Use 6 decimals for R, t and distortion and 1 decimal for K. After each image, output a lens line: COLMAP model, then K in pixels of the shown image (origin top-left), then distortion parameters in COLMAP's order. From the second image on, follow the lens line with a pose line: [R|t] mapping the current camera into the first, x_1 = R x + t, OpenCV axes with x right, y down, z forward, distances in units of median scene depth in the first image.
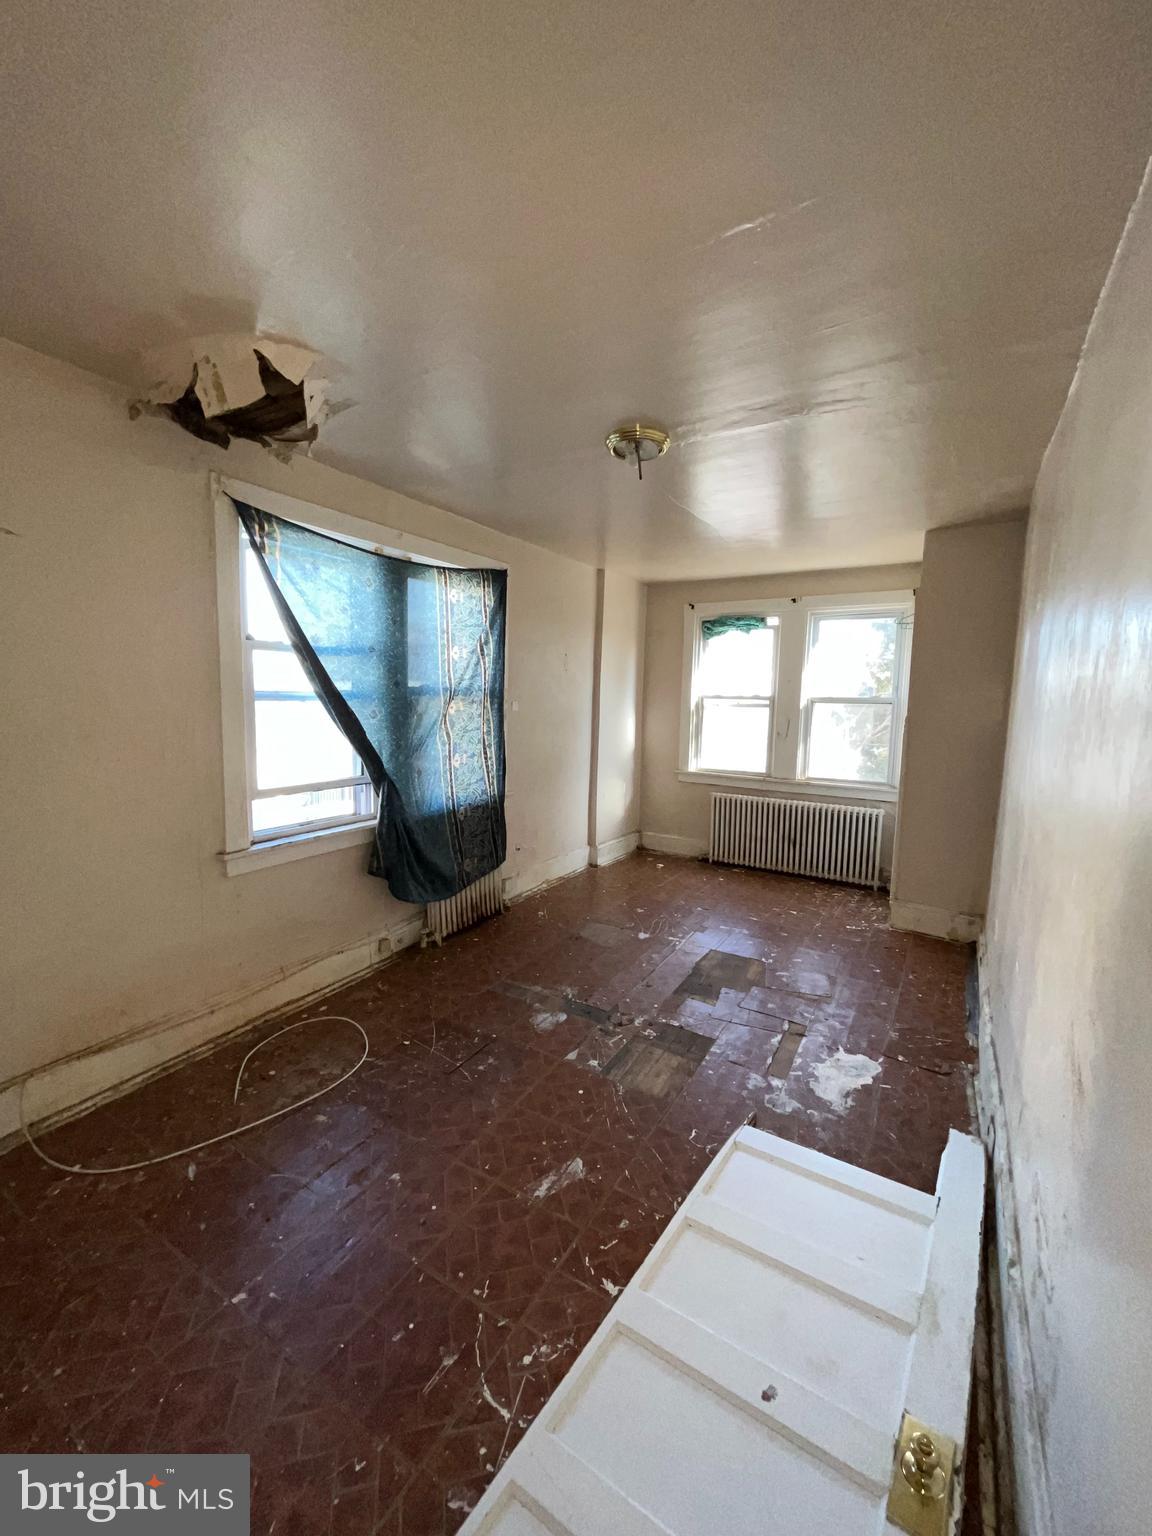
lens RADIAL K [[615.5, 0, 576.9], [0, 615.5, 764.9], [0, 0, 1]] dist [0.000108, 0.000041]
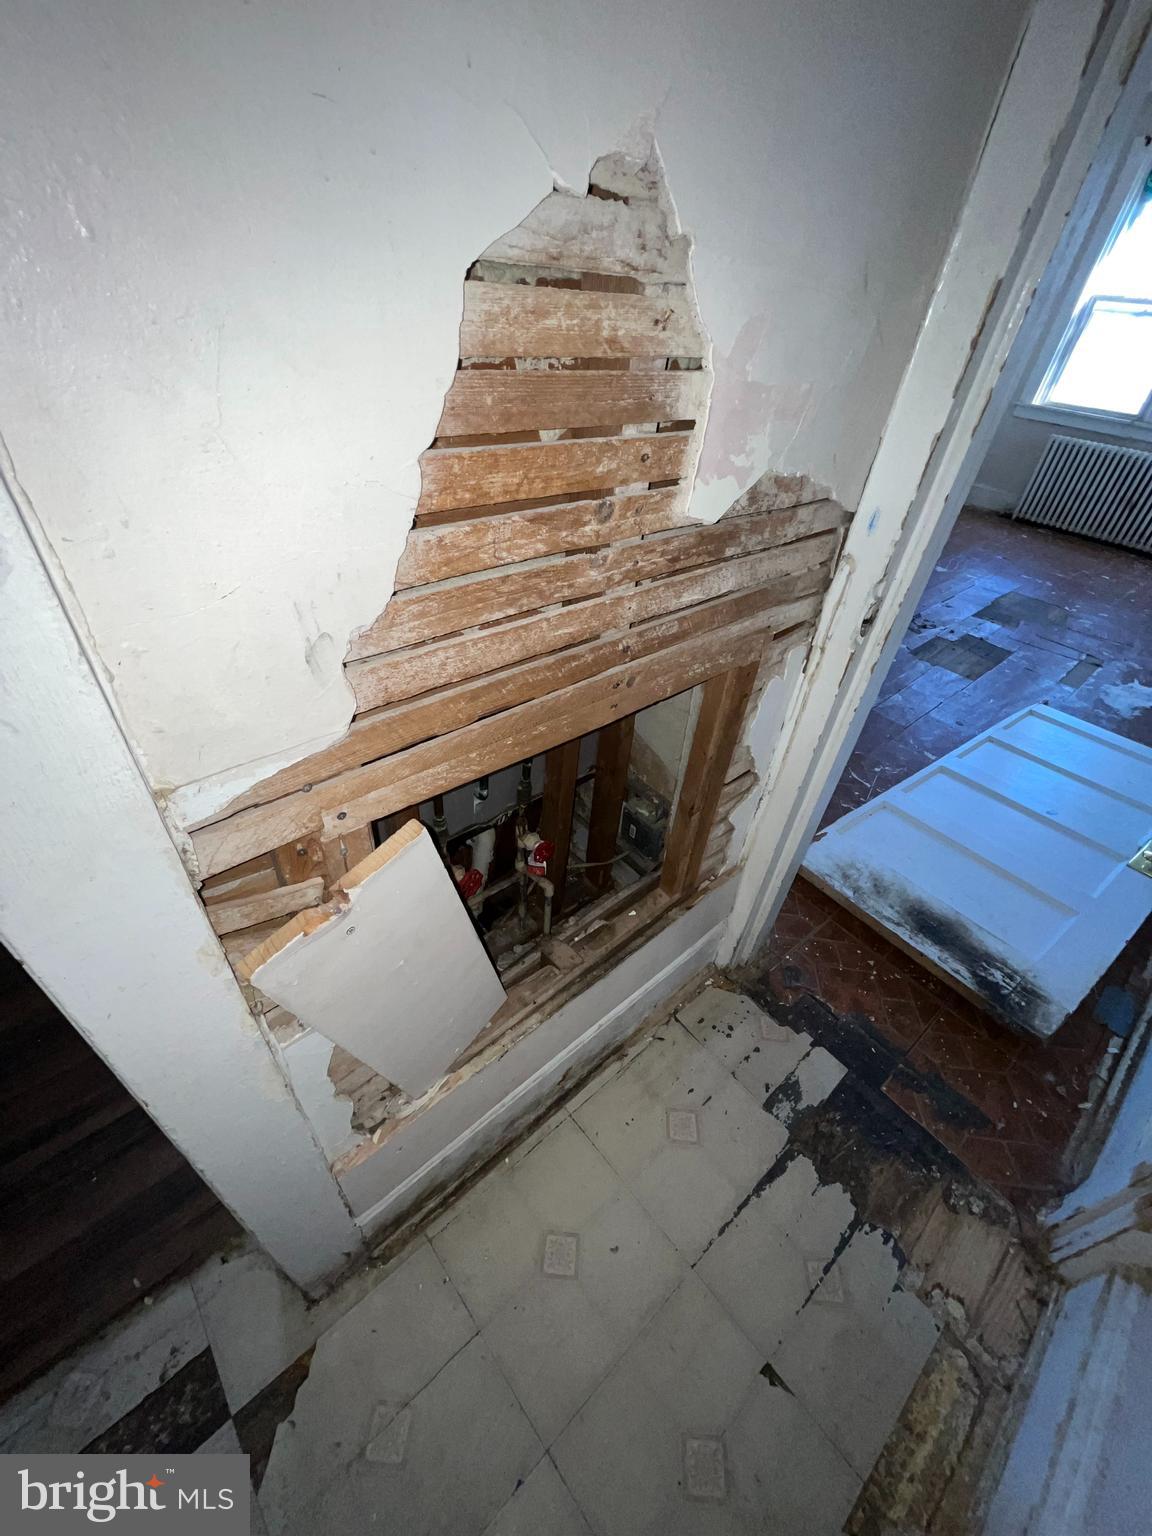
lens RADIAL K [[615.5, 0, 578.1], [0, 615.5, 765.8], [0, 0, 1]] dist [0.000108, 0.000041]
pose [[0.950175, 0.234642, -0.205209, -0.221635], [-0.096744, 0.847790, 0.521433, 0.091499], [0.296325, -0.475600, 0.828249, -0.244057]]
